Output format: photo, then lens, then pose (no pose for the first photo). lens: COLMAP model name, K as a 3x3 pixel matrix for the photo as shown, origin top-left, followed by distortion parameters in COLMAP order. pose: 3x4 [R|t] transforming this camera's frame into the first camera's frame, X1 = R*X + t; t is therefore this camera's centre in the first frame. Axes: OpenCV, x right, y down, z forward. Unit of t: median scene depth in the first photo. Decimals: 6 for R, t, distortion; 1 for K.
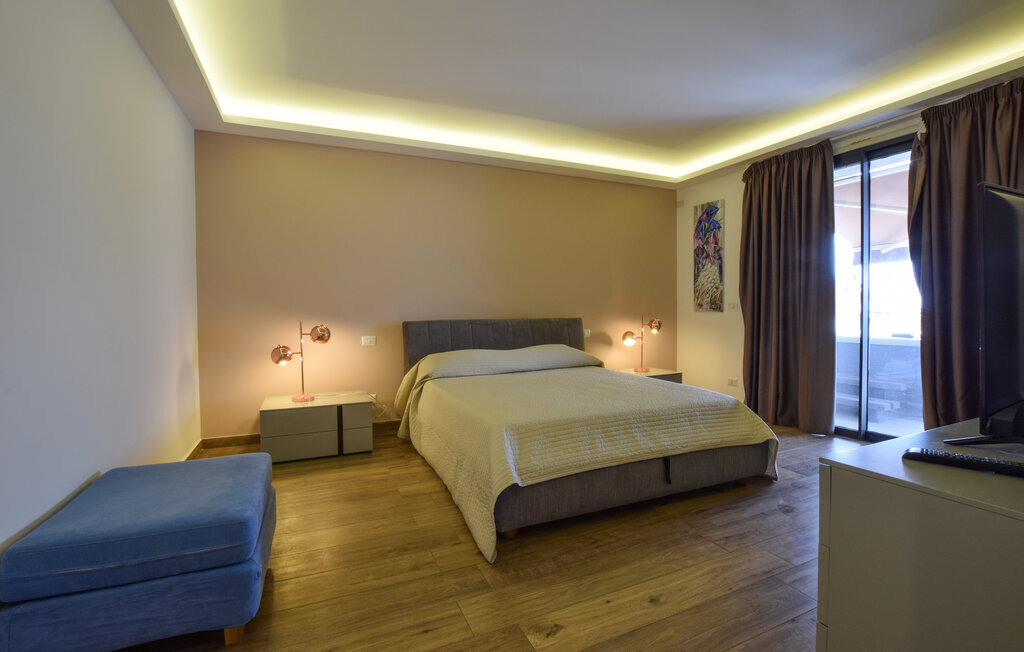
lens RADIAL K [[450.1, 0, 512.0], [0, 450.1, 326.0], [0, 0, 1]] dist [-0.024012, 0.000831]
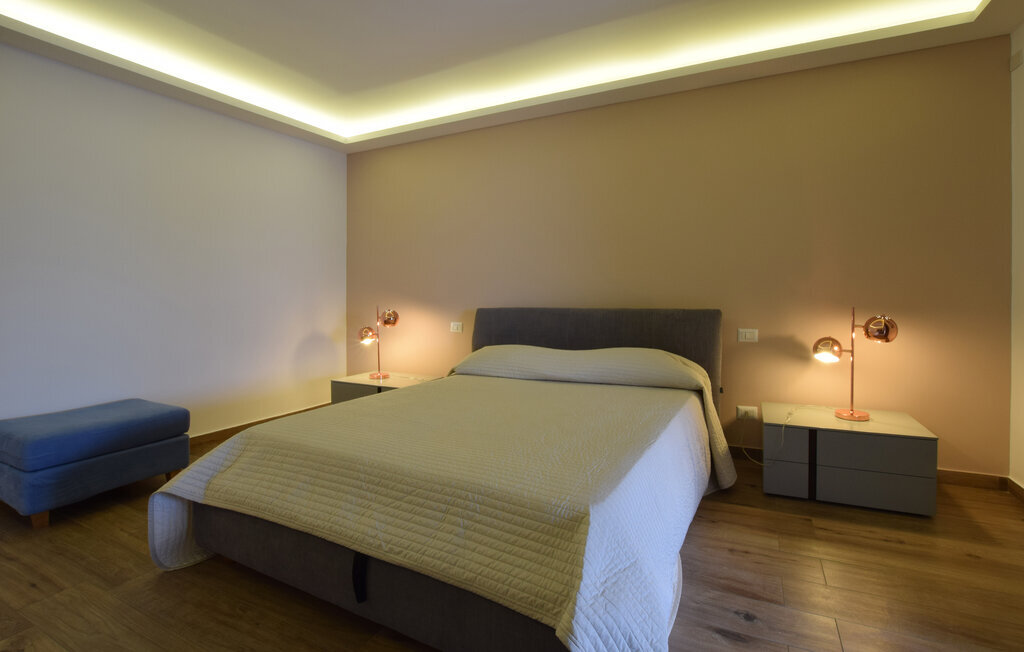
lens RADIAL K [[466.2, 0, 512.1], [0, 466.2, 300.9], [0, 0, 1]] dist [-0.018893, 0.000466]
pose [[0.634590, 0.014107, -0.772720, 0.595346], [-0.026454, 0.999644, -0.003476, -0.026397], [0.772396, 0.022648, 0.634738, 0.485679]]
